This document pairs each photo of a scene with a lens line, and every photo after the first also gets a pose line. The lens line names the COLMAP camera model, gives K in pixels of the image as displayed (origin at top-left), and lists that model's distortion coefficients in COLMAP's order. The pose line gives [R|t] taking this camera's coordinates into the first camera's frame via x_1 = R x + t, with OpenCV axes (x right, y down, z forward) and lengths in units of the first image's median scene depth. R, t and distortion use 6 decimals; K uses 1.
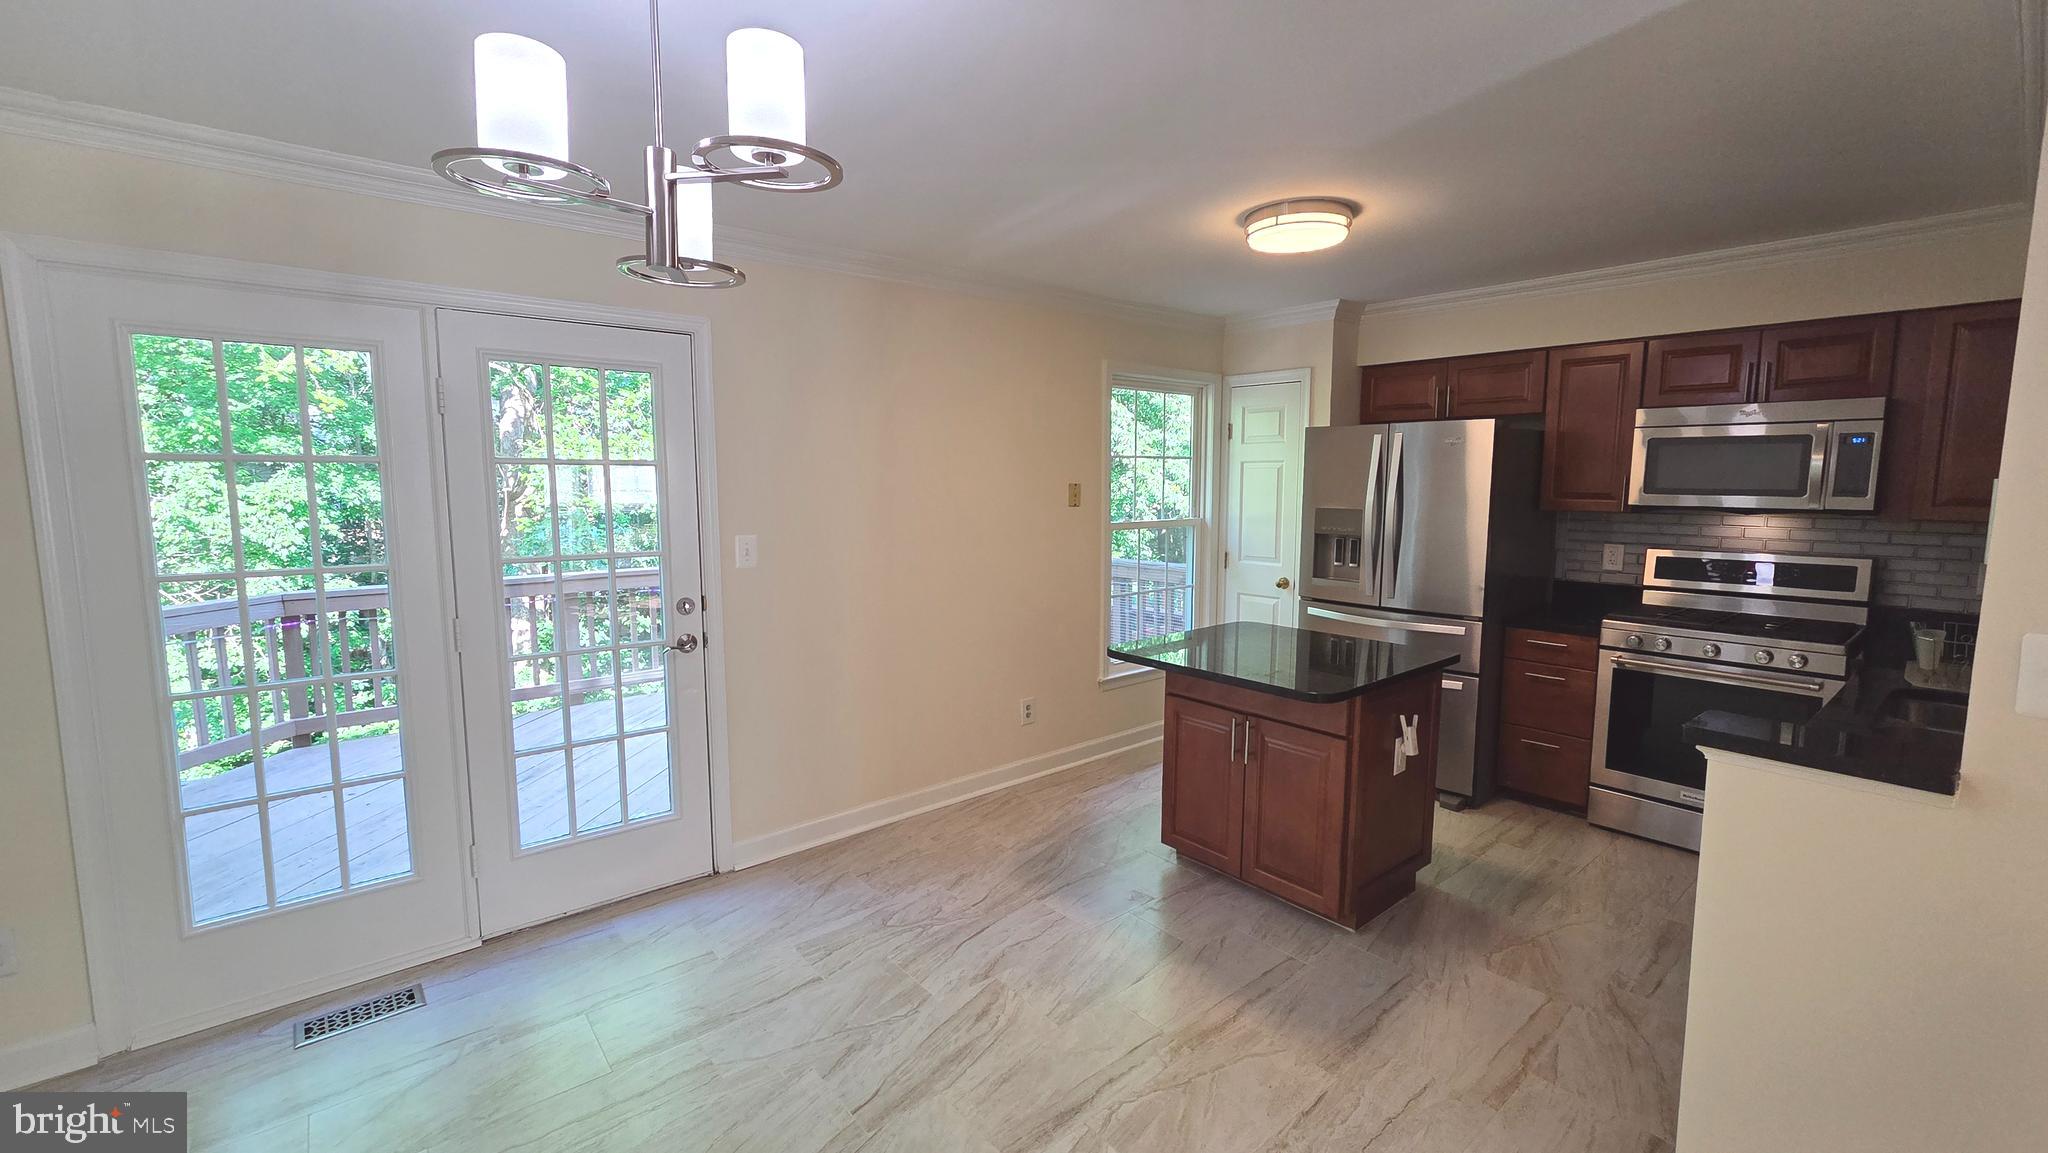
lens RADIAL K [[837.0, 0, 1022.9], [0, 837.0, 569.3], [0, 0, 1]] dist [0.000832, 0.000253]
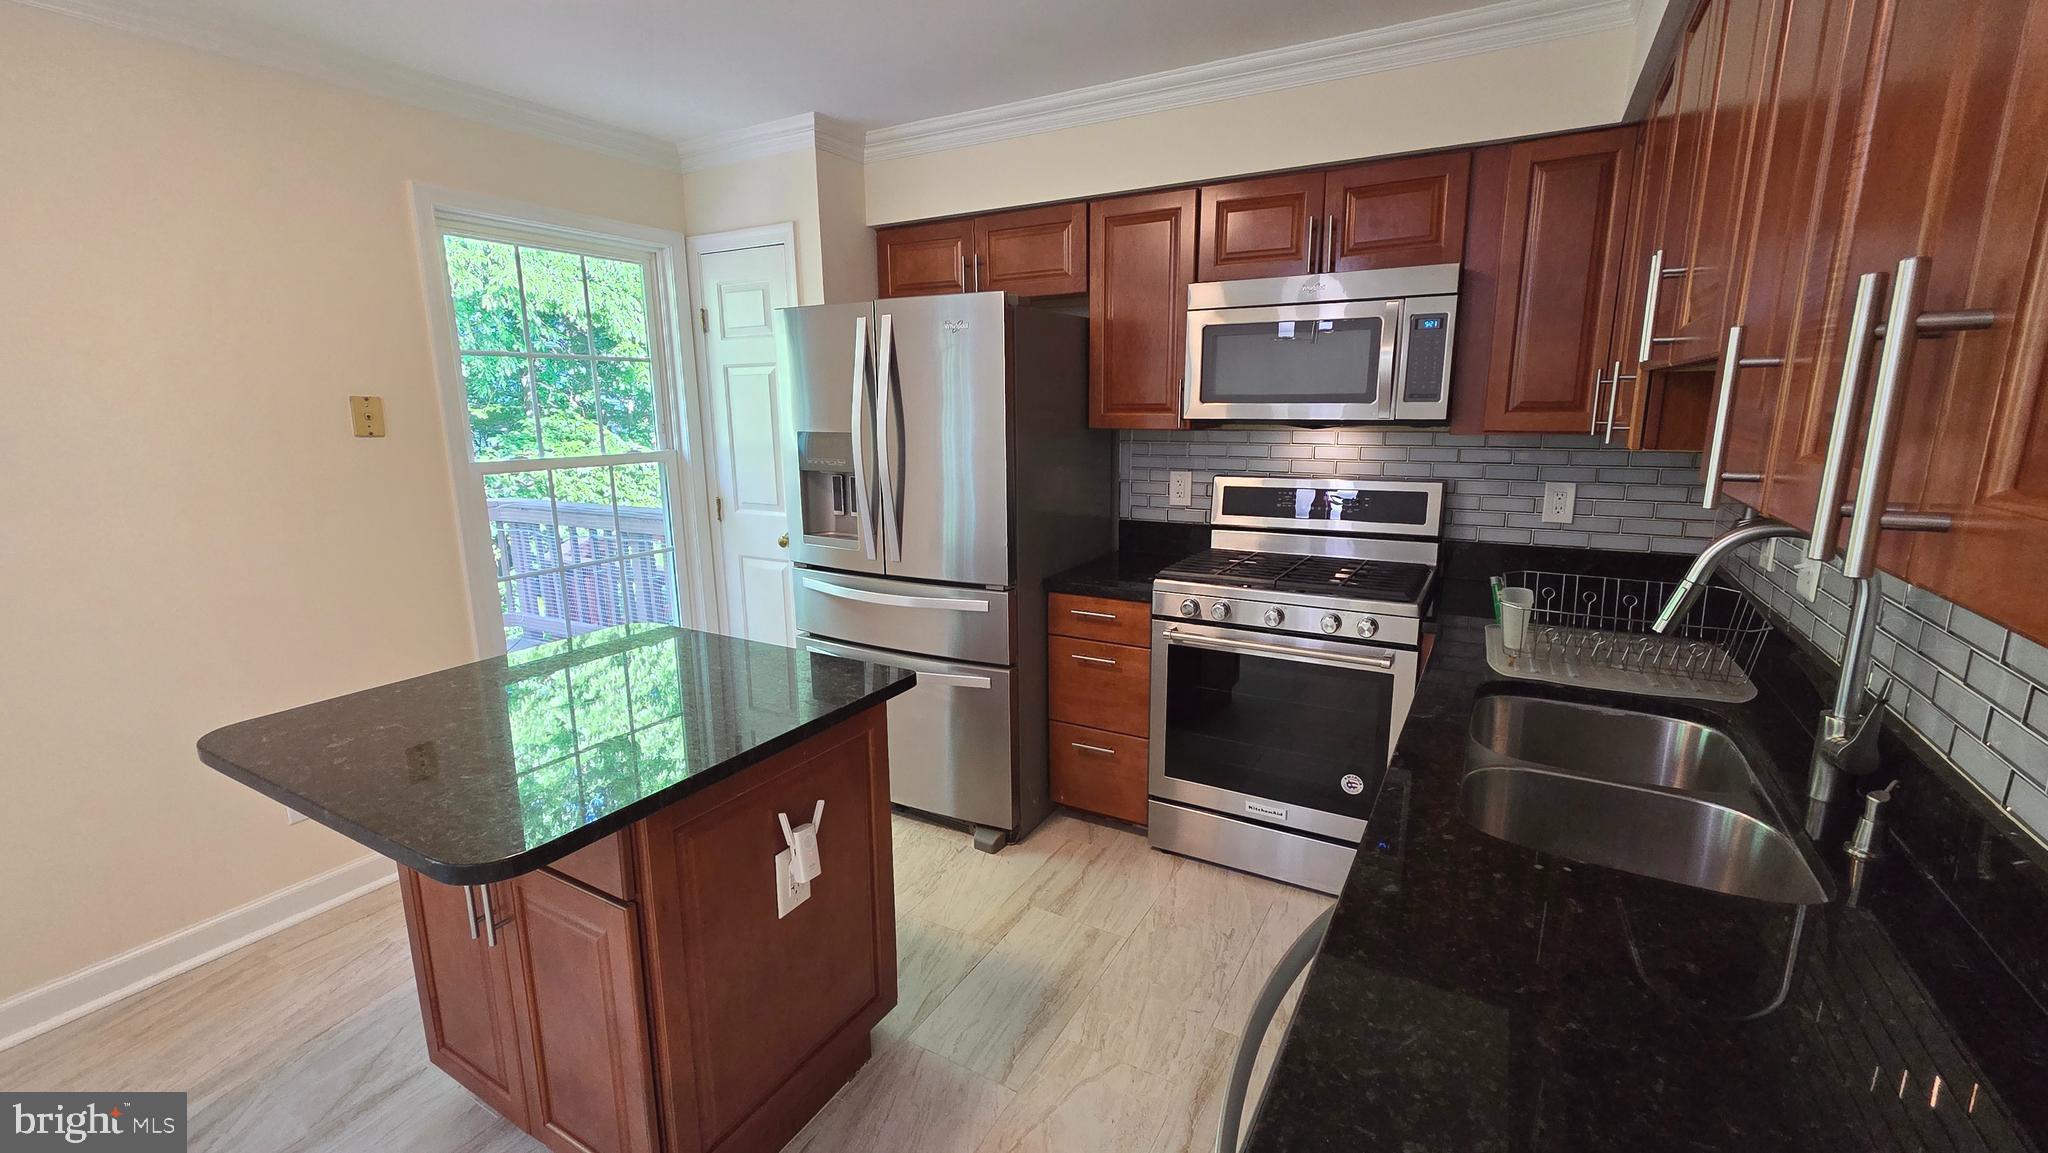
lens RADIAL K [[837.0, 0, 1022.9], [0, 837.0, 569.3], [0, 0, 1]] dist [0.000832, 0.000253]
pose [[0.938780, -0.074785, 0.336301, 0.361006], [0.046283, 0.994683, 0.091993, -0.021250], [-0.341393, -0.070796, 0.937251, 0.379303]]
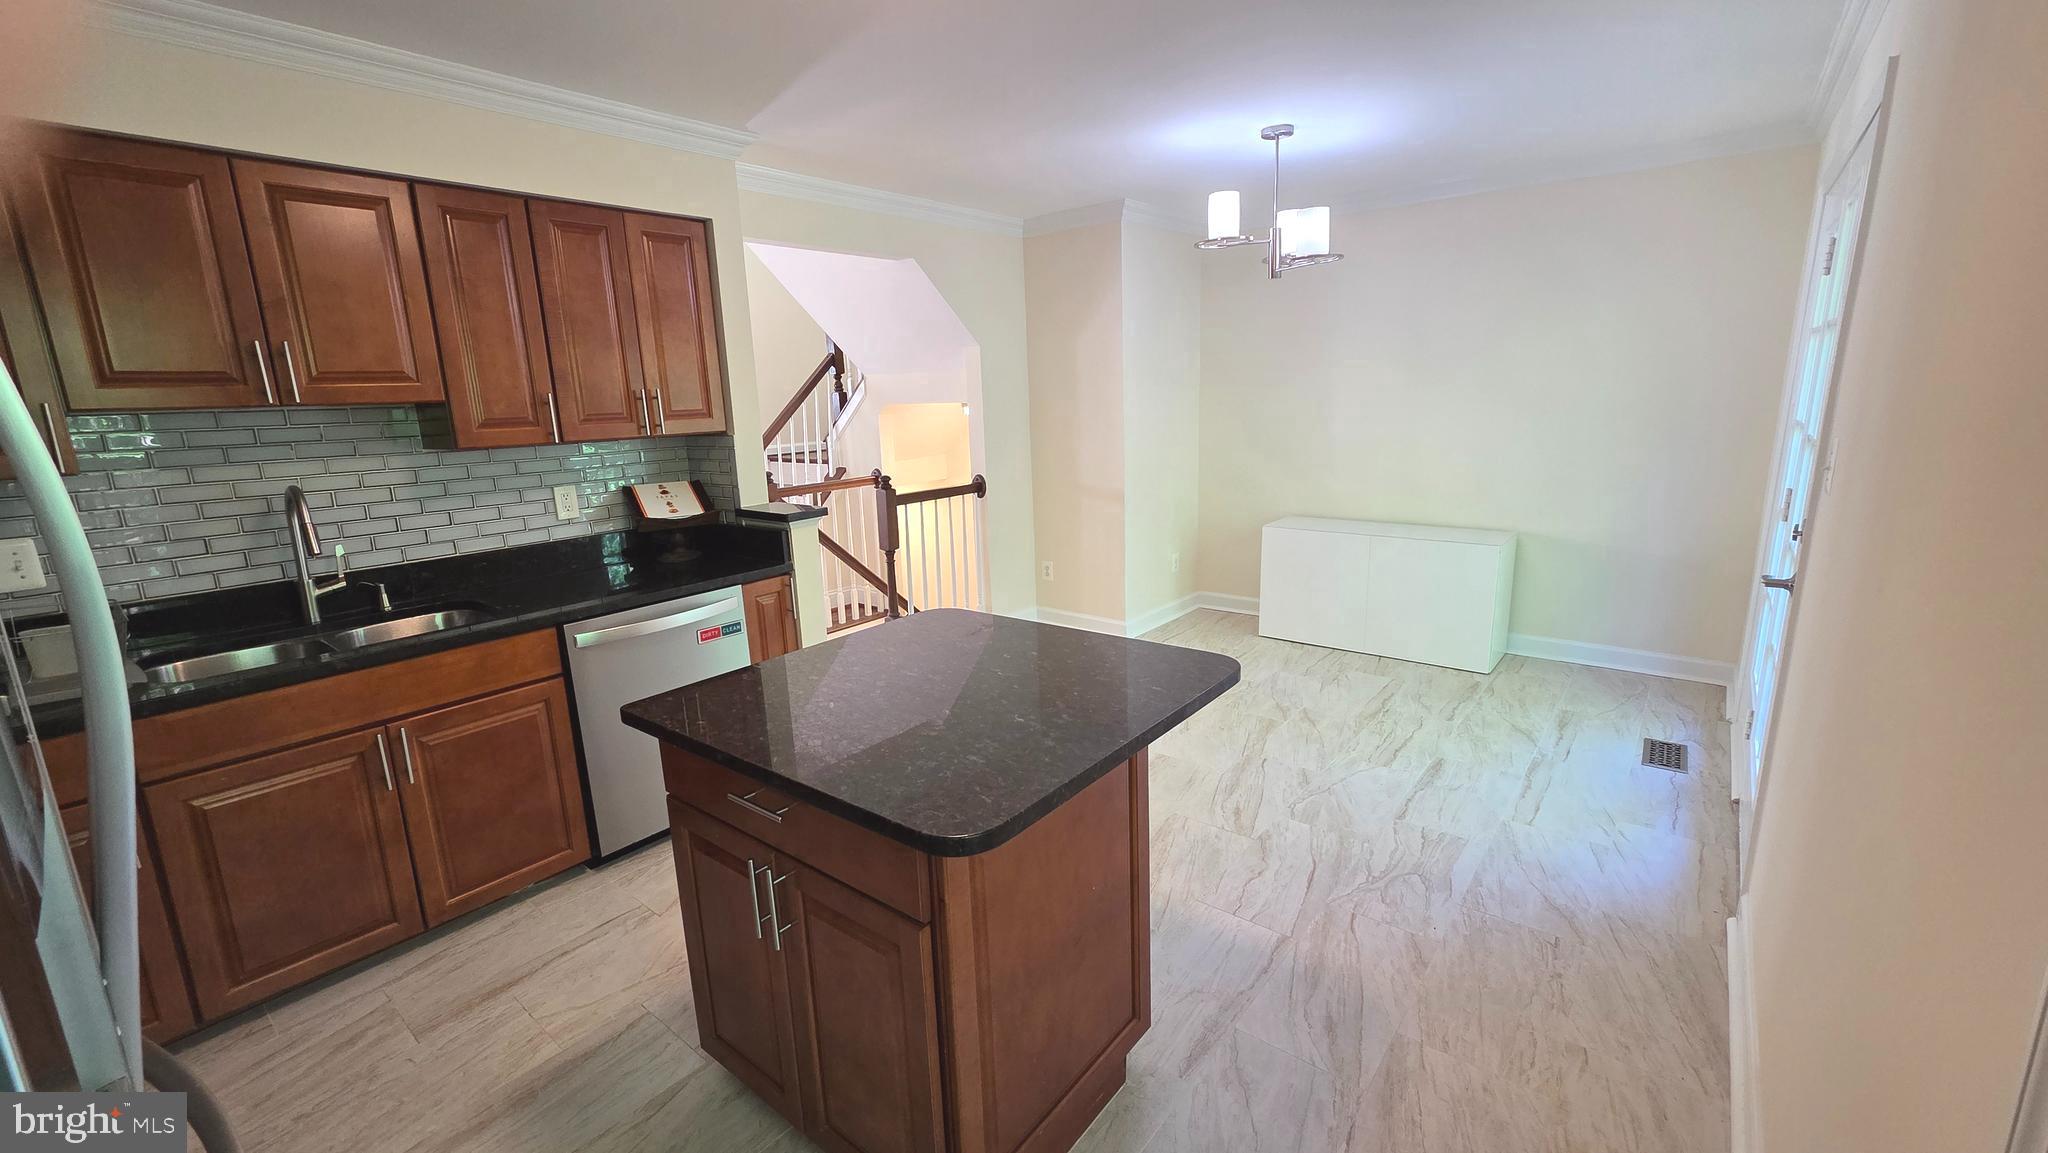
lens RADIAL K [[837.0, 0, 1022.9], [0, 837.0, 569.3], [0, 0, 1]] dist [0.000832, 0.000253]
pose [[-0.980785, 0.076329, -0.179543, 0.321002], [0.016465, 0.949390, 0.313669, -0.139519], [0.194398, 0.304685, -0.932404, 1.398199]]
